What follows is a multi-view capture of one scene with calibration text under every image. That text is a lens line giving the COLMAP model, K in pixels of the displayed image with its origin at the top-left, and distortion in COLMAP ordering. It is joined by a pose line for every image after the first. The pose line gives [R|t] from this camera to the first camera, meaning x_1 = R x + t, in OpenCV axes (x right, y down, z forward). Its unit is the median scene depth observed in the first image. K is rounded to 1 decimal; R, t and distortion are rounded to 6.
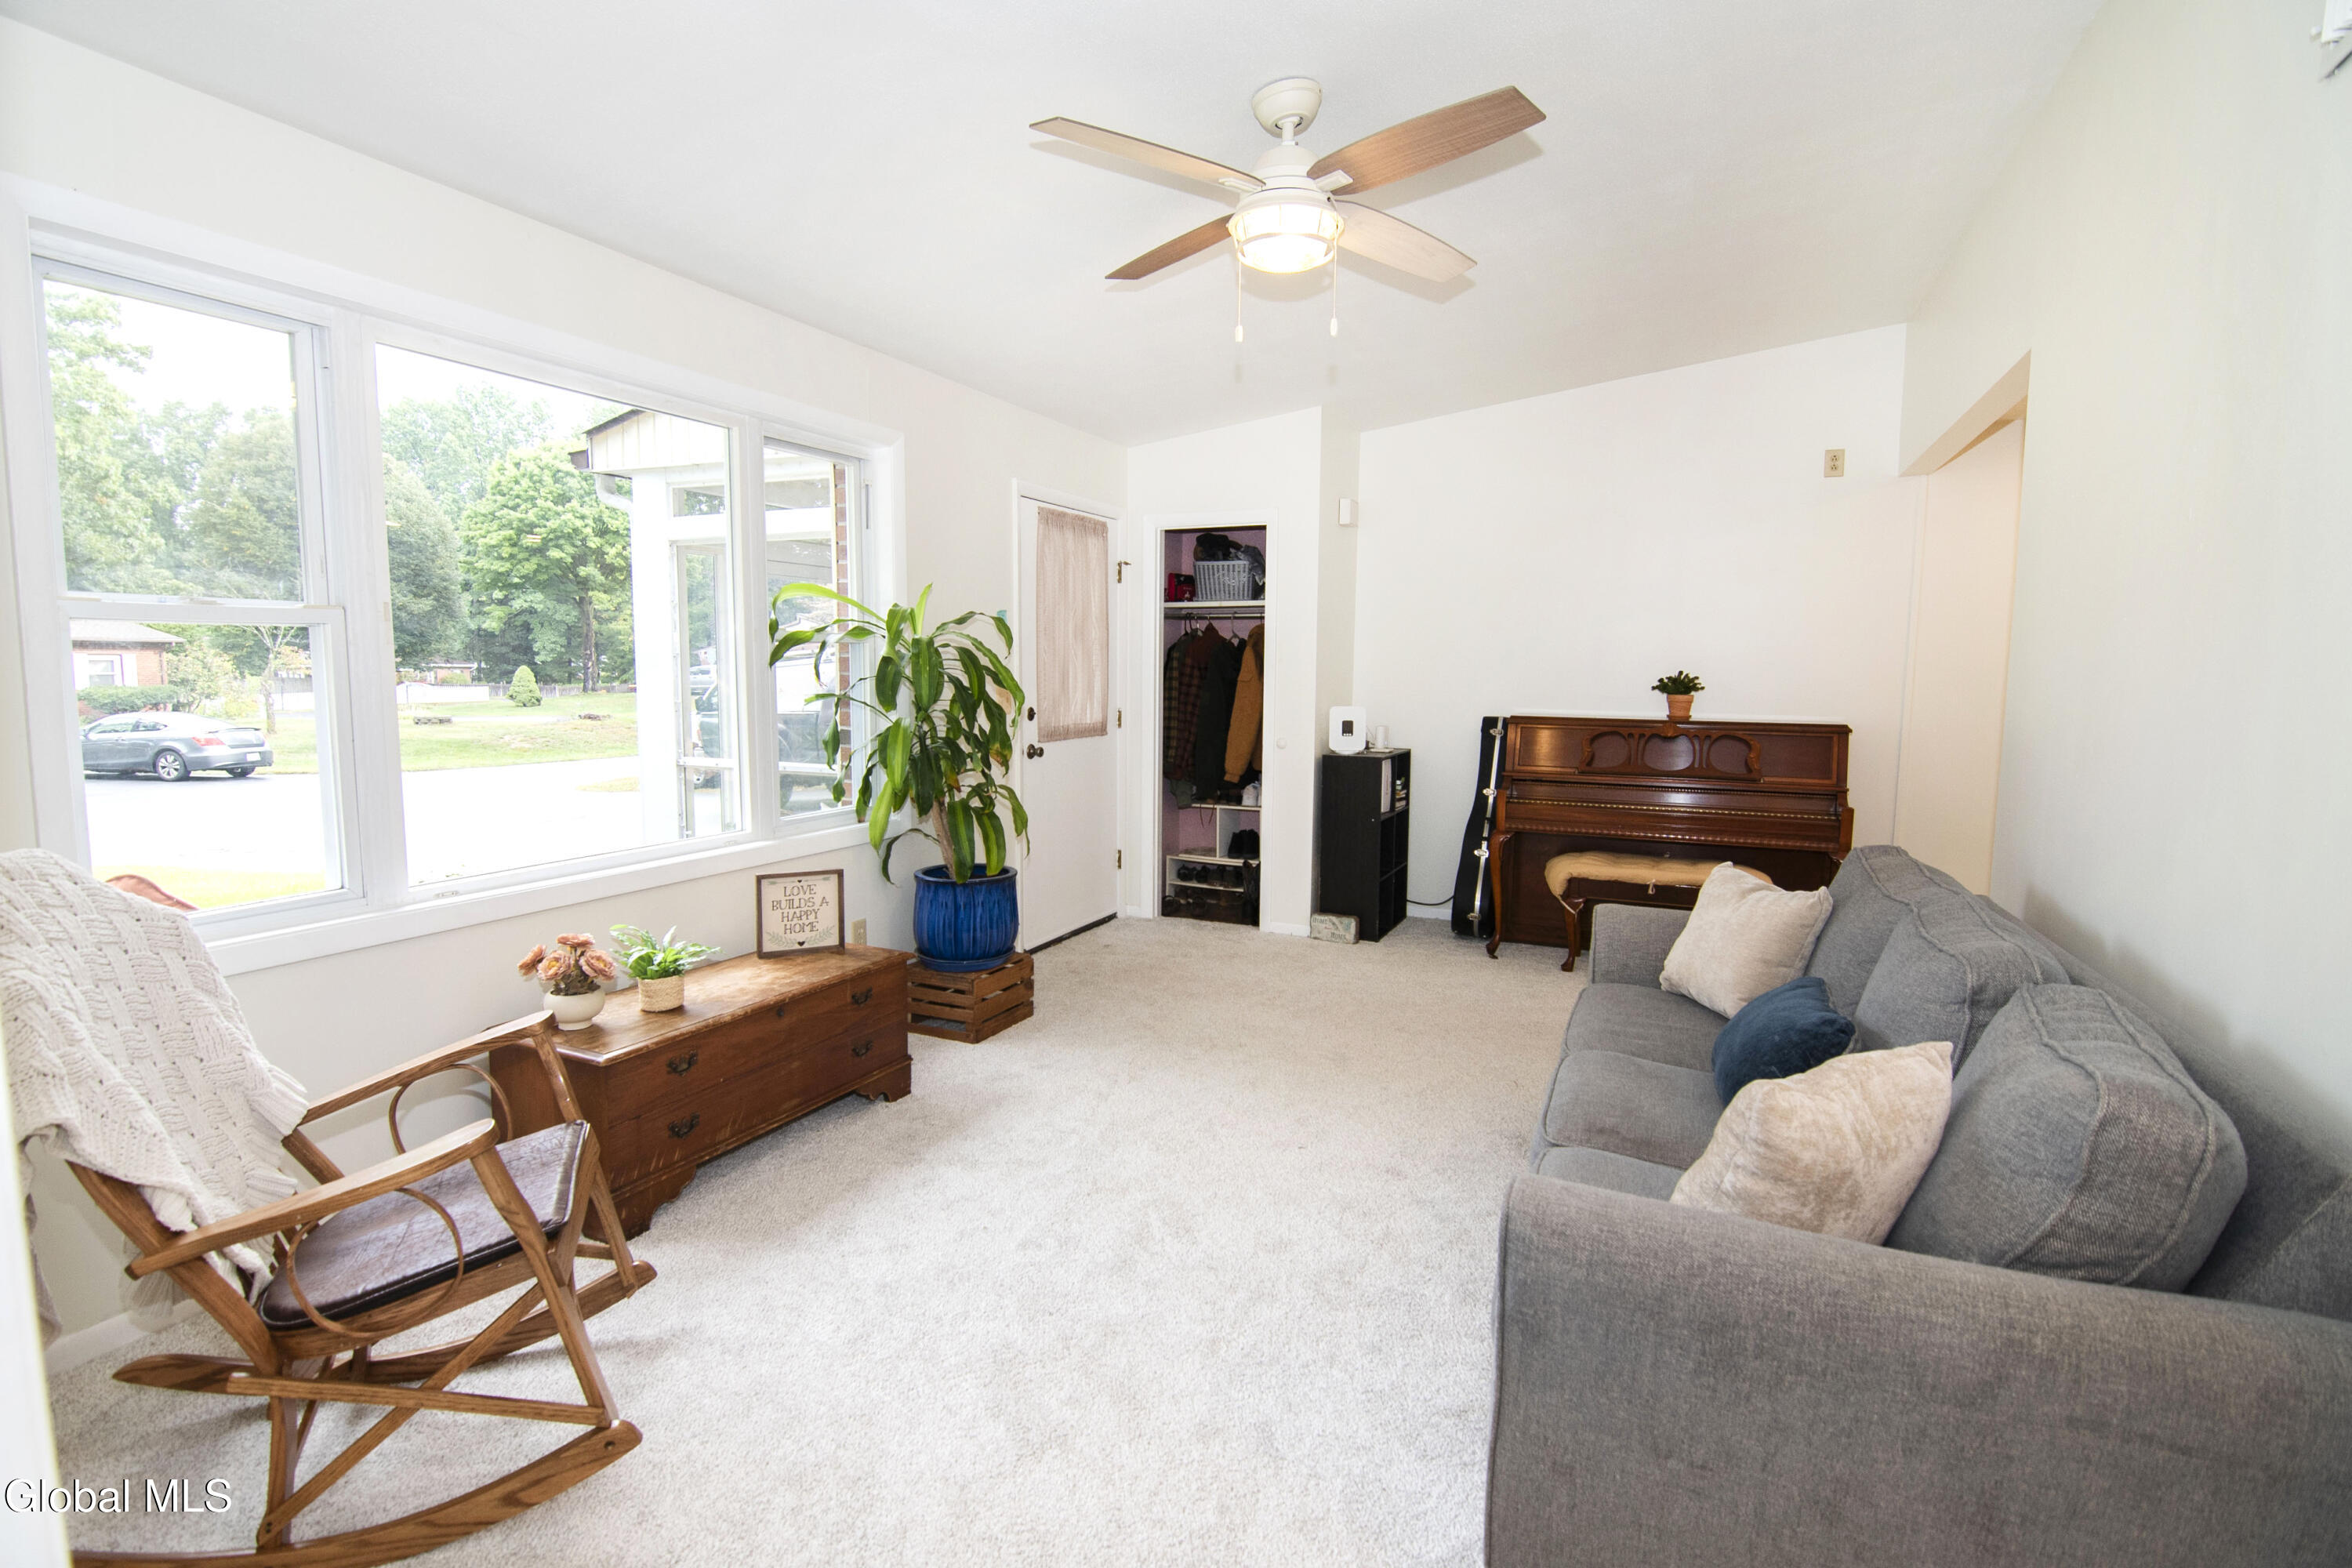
lens RADIAL K [[1139.6, 0, 1179.3], [0, 1139.6, 781.8], [0, 0, 1]] dist [-0.003870, -0.012932]
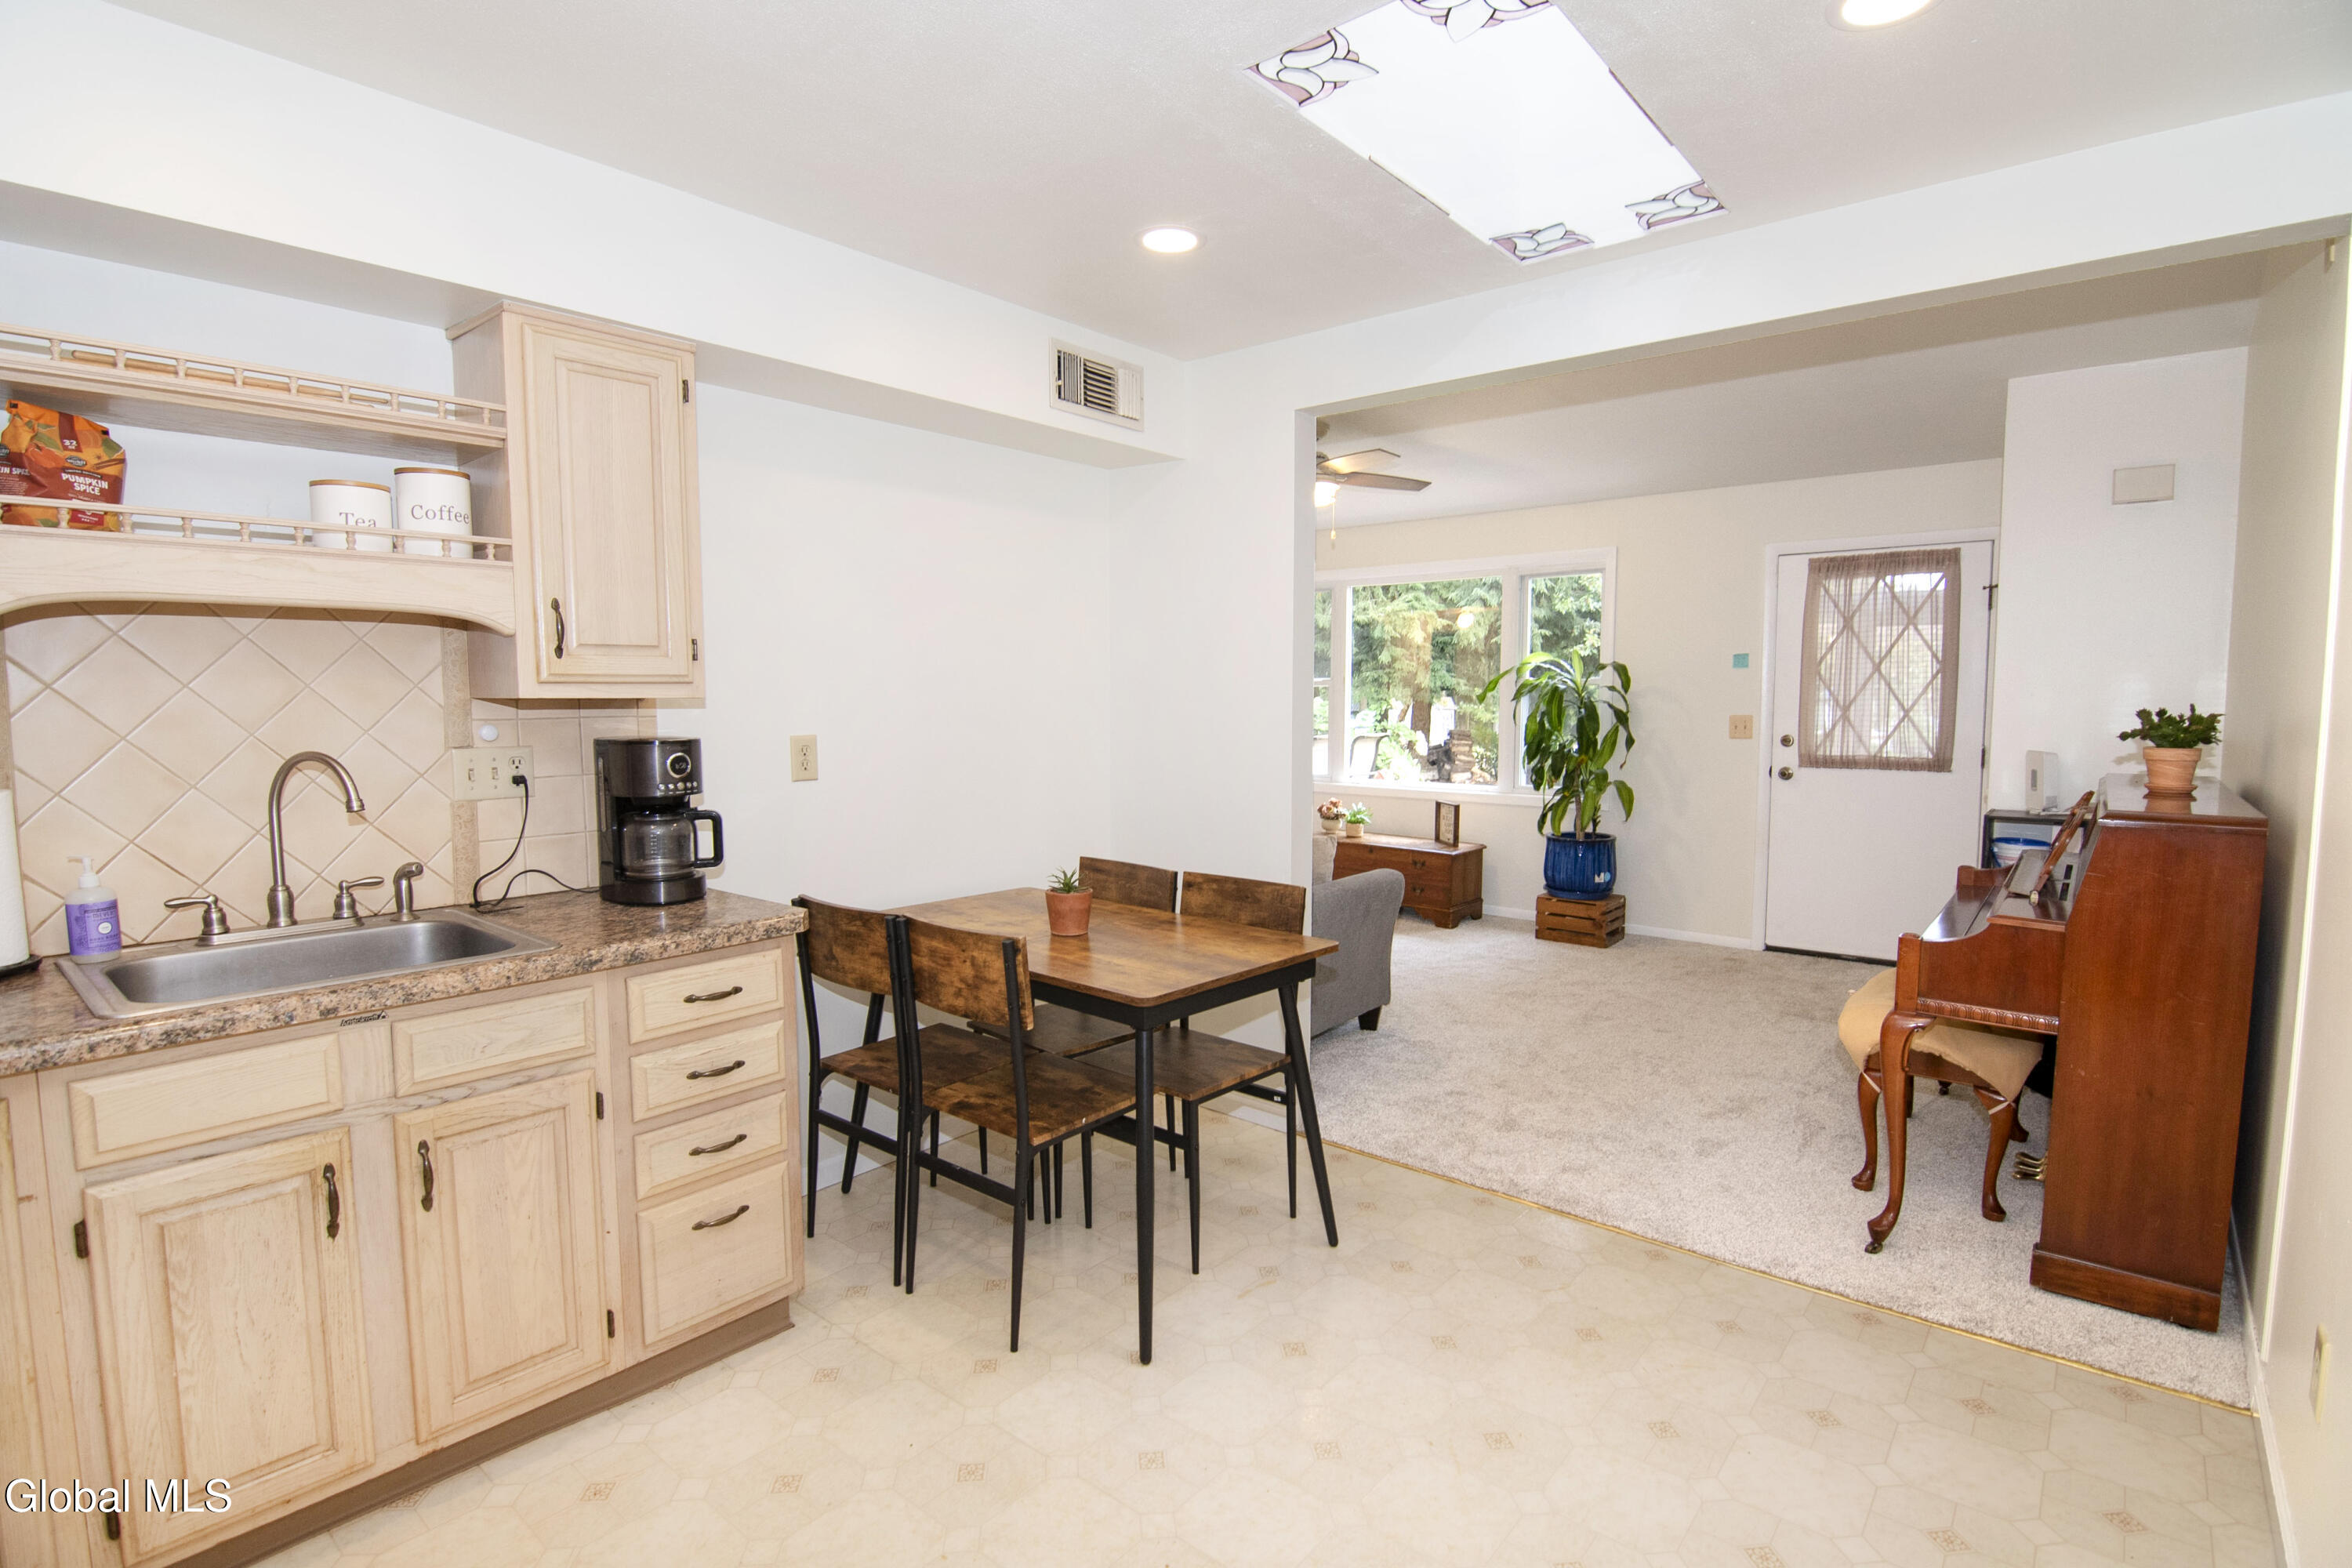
lens RADIAL K [[1139.6, 0, 1179.3], [0, 1139.6, 781.8], [0, 0, 1]] dist [-0.003870, -0.012932]
pose [[-0.290234, 0.064569, -0.954775, 1.100045], [-0.097575, 0.990524, 0.096648, -0.067670], [0.951968, 0.121212, -0.281183, 0.722179]]
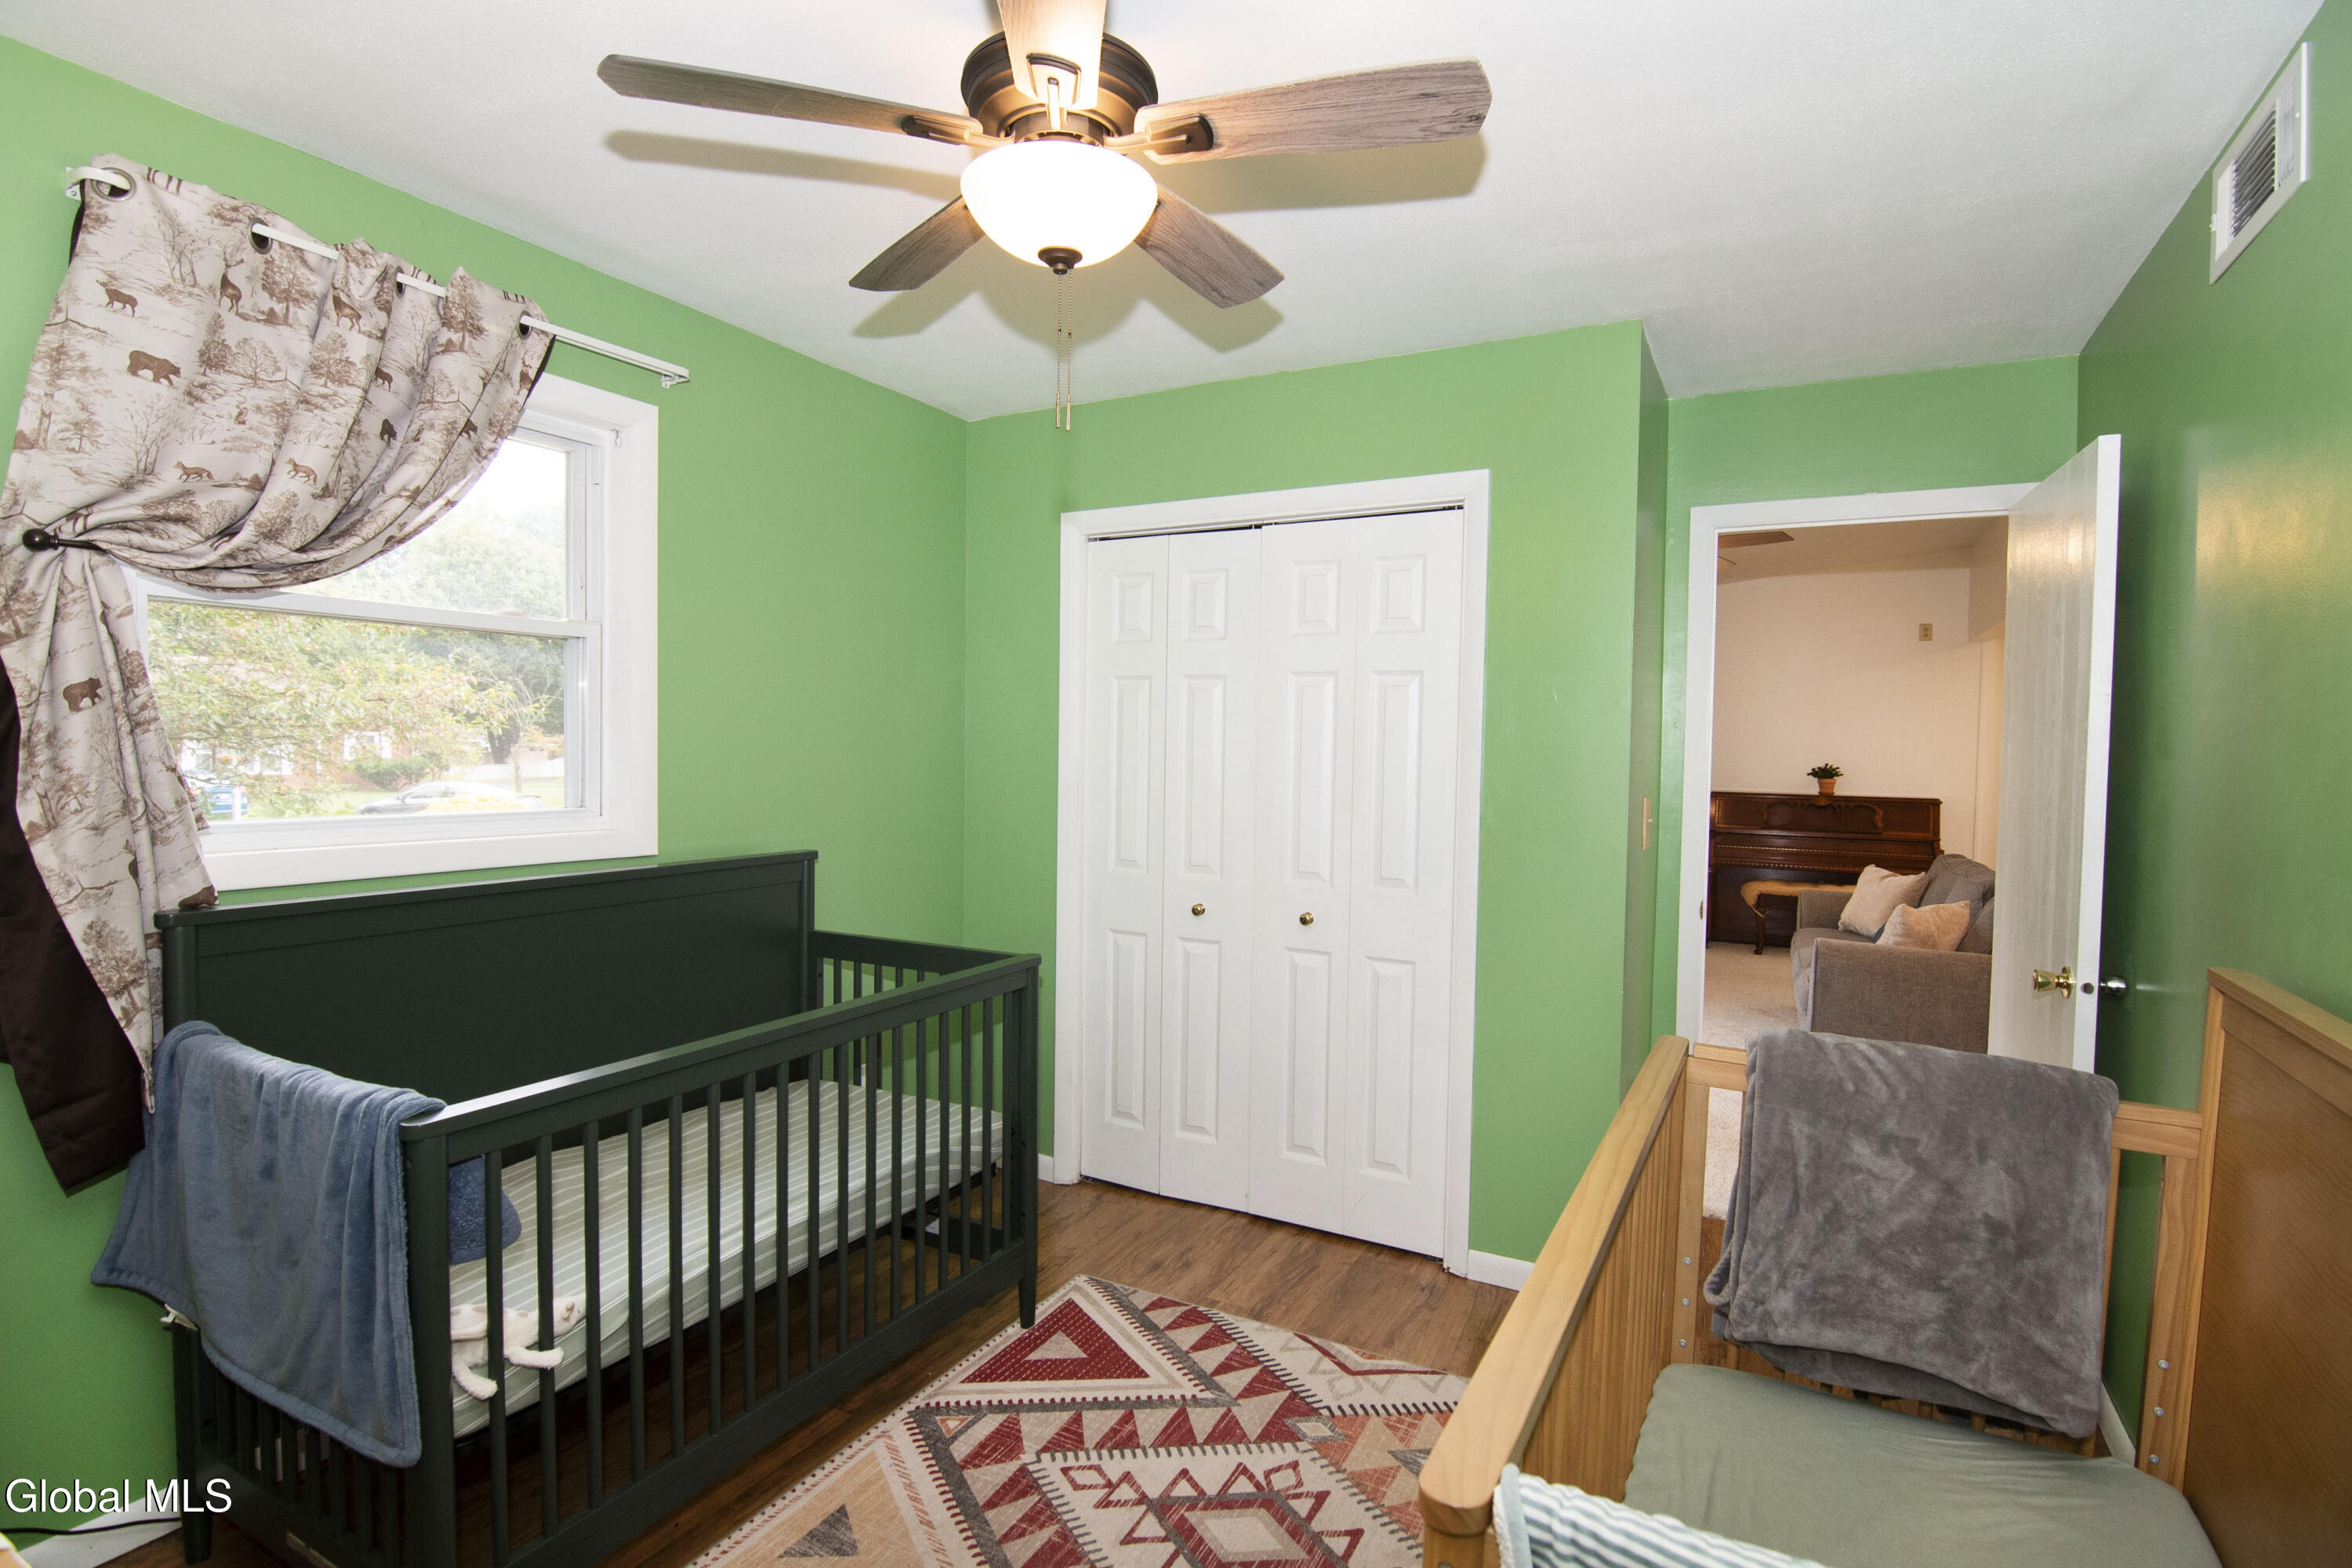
lens RADIAL K [[1139.6, 0, 1179.3], [0, 1139.6, 781.8], [0, 0, 1]] dist [-0.003870, -0.012932]
pose [[0.997556, 0.010826, -0.069029, -0.330193], [-0.015701, 0.997390, -0.070480, 0.050098], [0.068085, 0.071391, 0.995122, -0.594406]]
